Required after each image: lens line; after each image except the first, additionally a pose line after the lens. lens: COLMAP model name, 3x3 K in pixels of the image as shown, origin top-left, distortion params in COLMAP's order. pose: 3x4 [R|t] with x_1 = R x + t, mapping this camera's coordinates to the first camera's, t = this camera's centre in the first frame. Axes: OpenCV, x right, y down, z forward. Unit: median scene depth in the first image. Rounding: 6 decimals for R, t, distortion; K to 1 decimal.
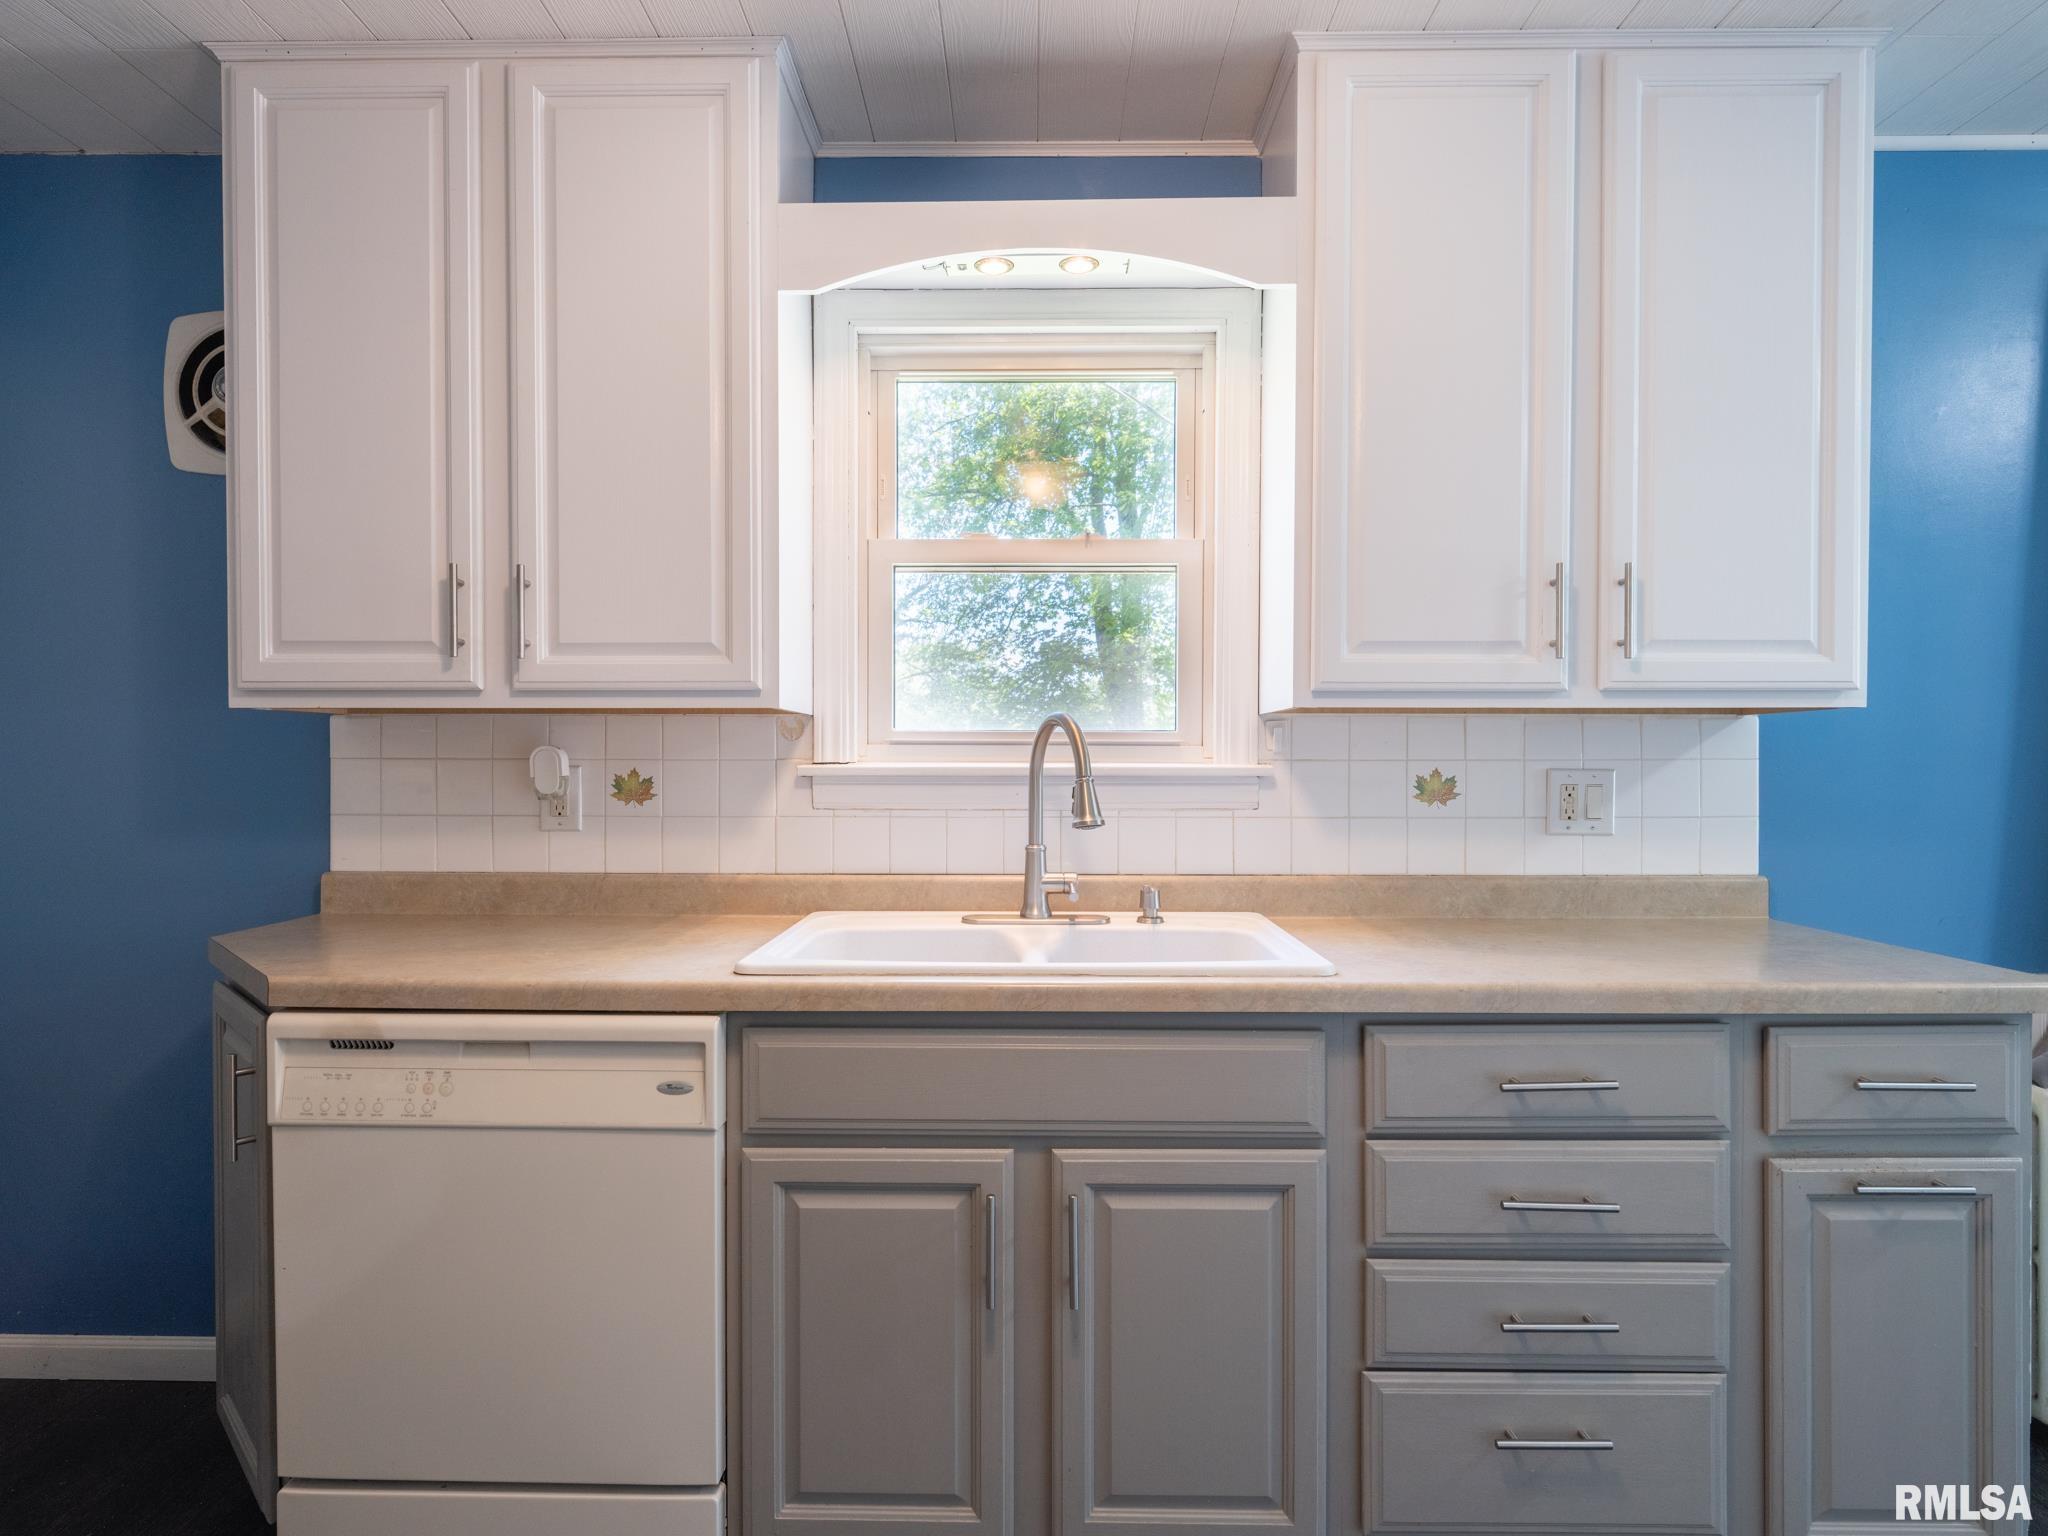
lens RADIAL K [[1120.3, 0, 1016.9], [0, 1120.3, 776.0], [0, 0, 1]] dist [0.003711, -0.001083]
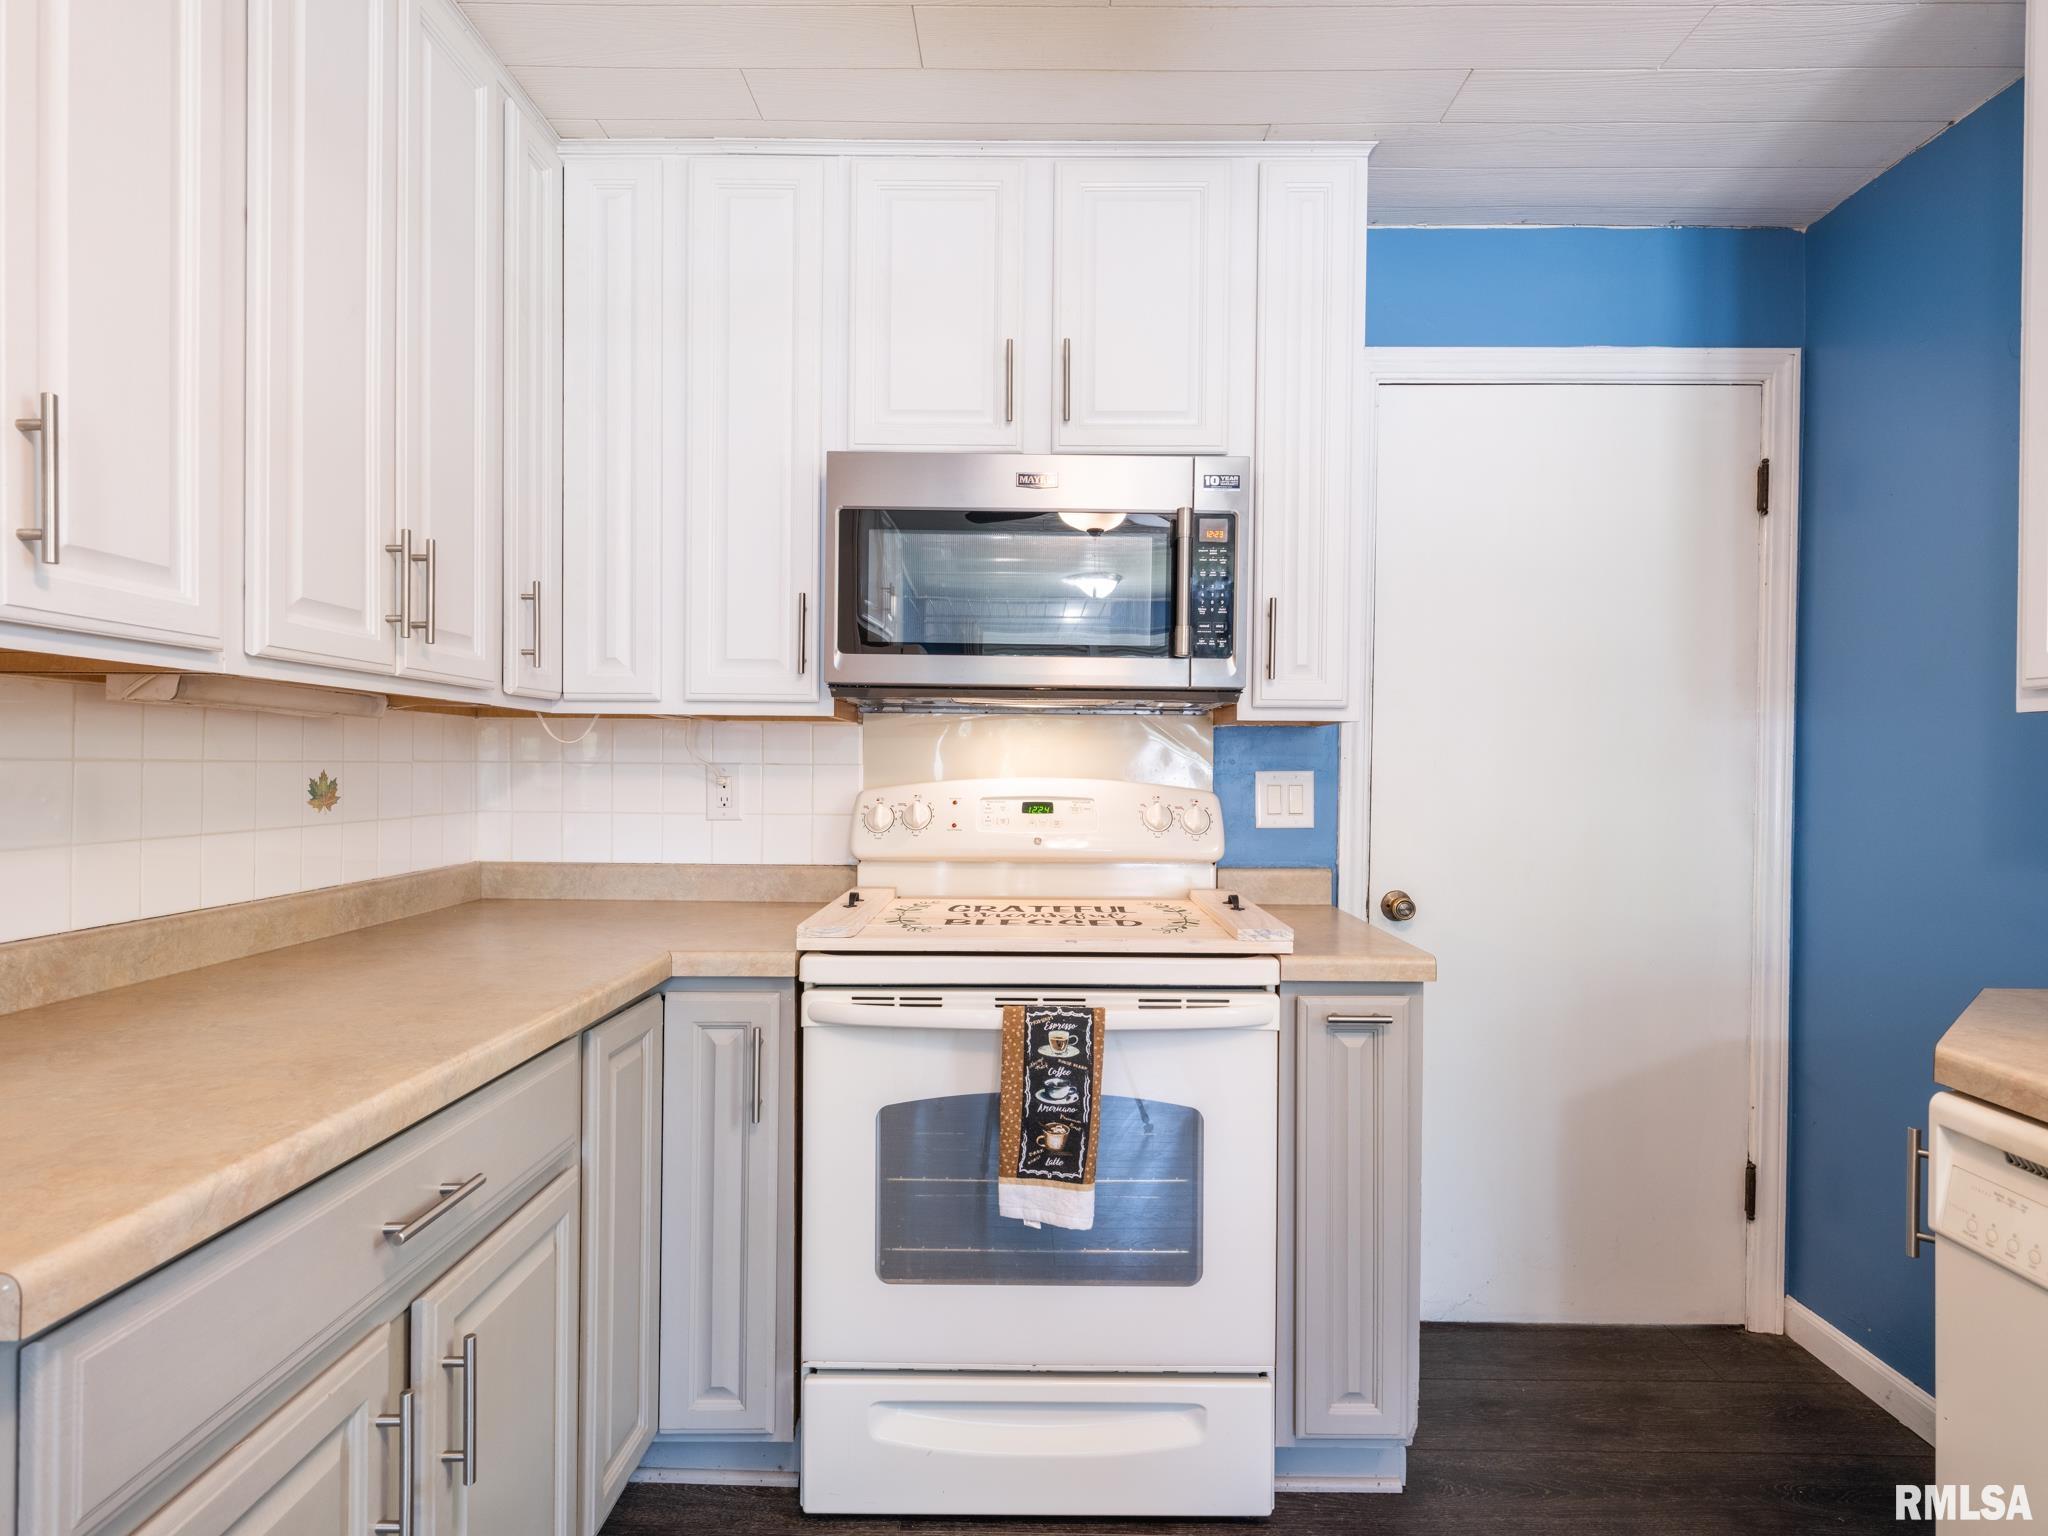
lens RADIAL K [[1100.3, 0, 1021.0], [0, 1100.3, 775.3], [0, 0, 1]] dist [0.005881, -0.003452]
pose [[0.004192, 0.006311, -0.999971, 0.097840], [-0.022785, 0.999721, 0.006214, -0.003671], [0.999732, 0.022758, 0.004335, 0.273739]]
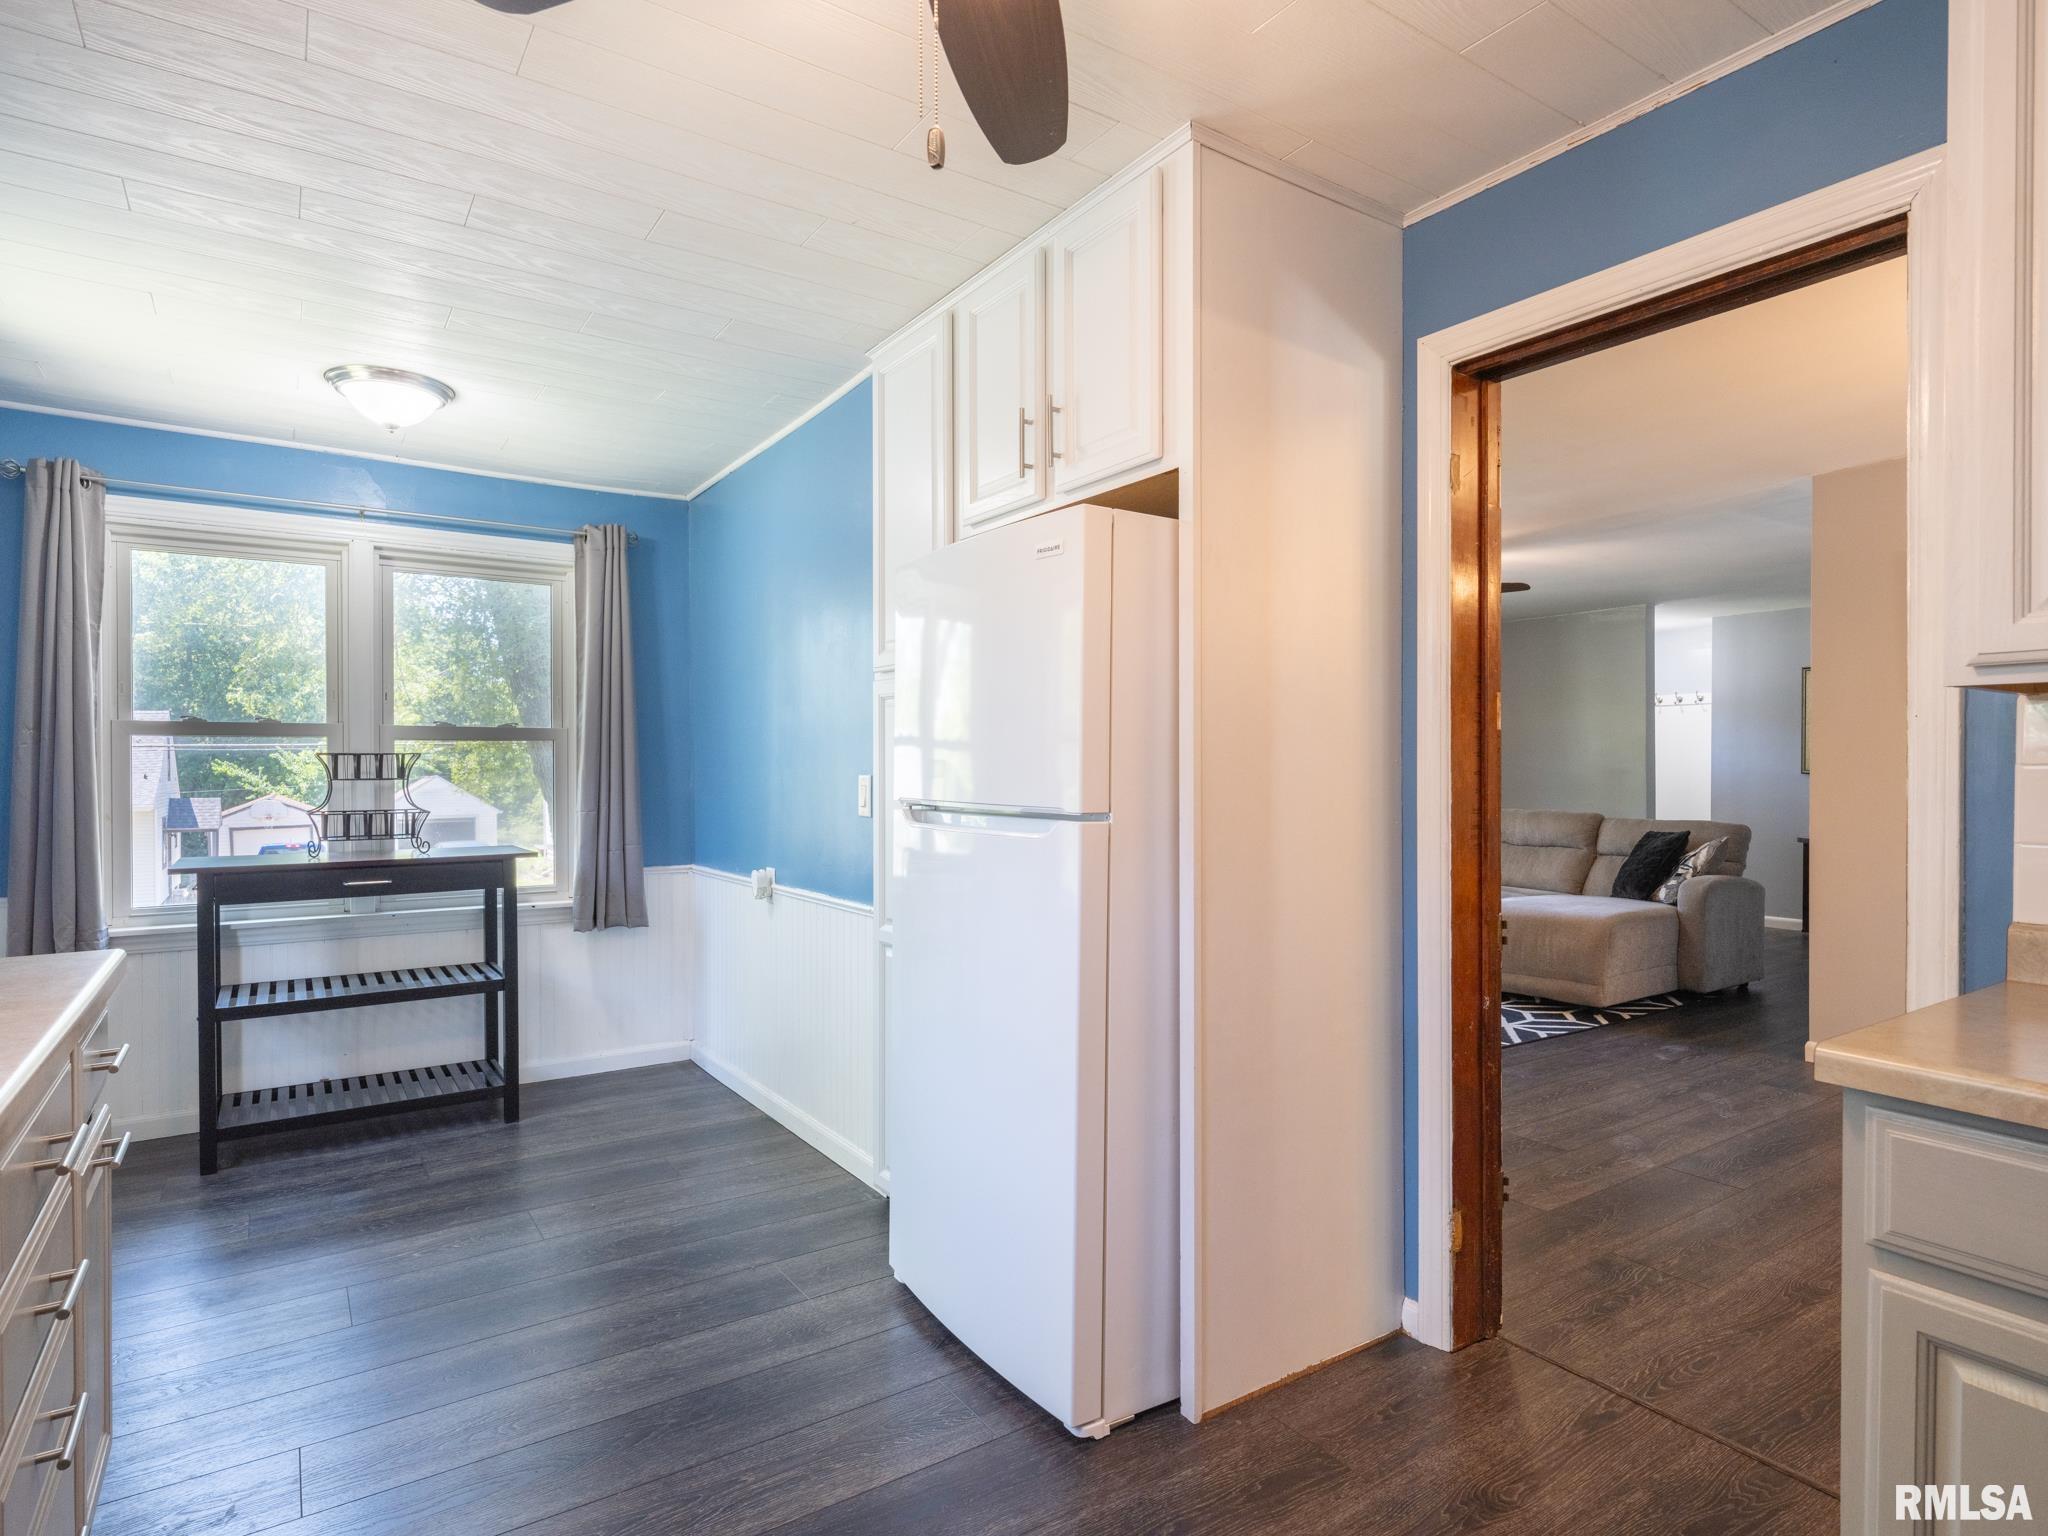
lens RADIAL K [[1105.6, 0, 1023.3], [0, 1105.6, 775.3], [0, 0, 1]] dist [0.005785, -0.003932]
pose [[-0.576450, -0.006028, 0.817110, -0.494803], [0.011553, 0.999813, 0.015526, -0.010745], [-0.817050, 0.018390, -0.576273, 0.703609]]
